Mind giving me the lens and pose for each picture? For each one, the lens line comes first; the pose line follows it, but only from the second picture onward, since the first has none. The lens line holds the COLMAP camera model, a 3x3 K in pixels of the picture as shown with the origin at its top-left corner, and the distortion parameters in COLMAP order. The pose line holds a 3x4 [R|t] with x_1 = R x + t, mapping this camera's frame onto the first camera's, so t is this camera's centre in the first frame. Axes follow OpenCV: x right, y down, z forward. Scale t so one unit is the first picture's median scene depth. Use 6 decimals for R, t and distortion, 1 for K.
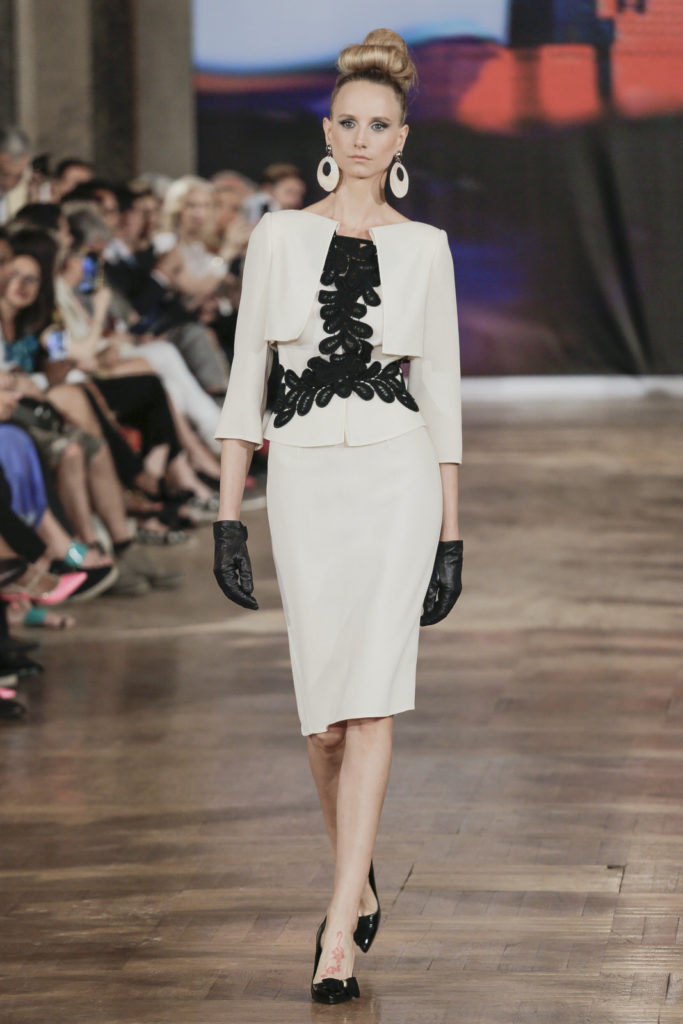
lens RADIAL K [[6288.4, 0, 341.5], [0, 6288.4, 512.0], [0, 0, 1]] dist [1.444761, -0.066834]
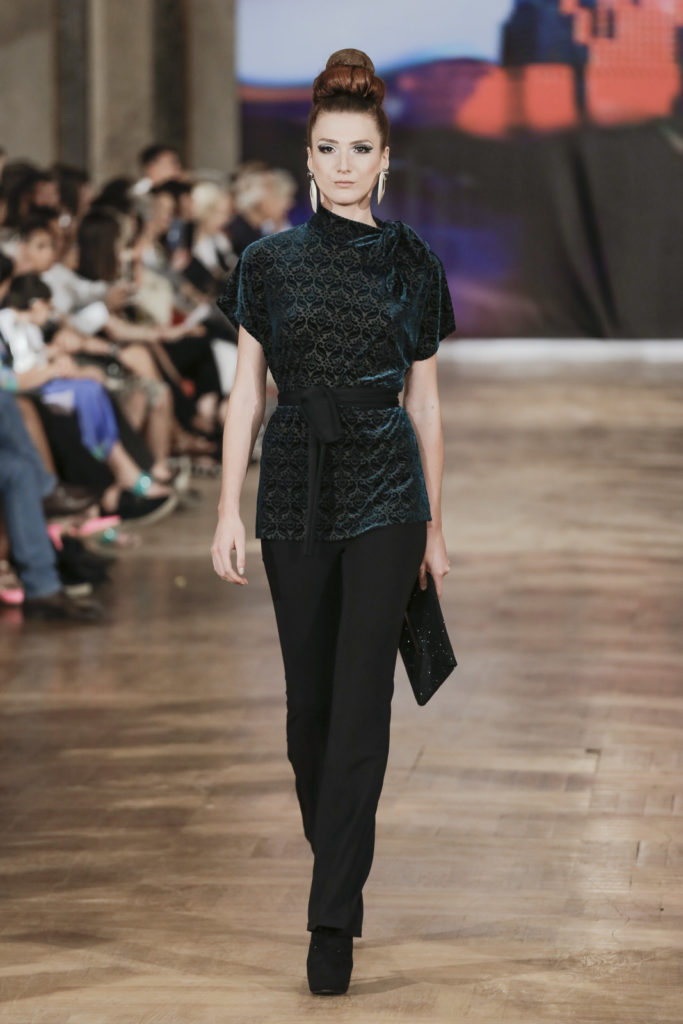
lens RADIAL K [[6288.4, 0, 341.5], [0, 6288.4, 512.0], [0, 0, 1]] dist [1.444761, -0.066834]
pose [[0.999638, 0.010733, -0.024656, 0.025227], [-0.010344, 0.999820, 0.015878, -0.007326], [0.024822, -0.015618, 0.999570, -0.189530]]
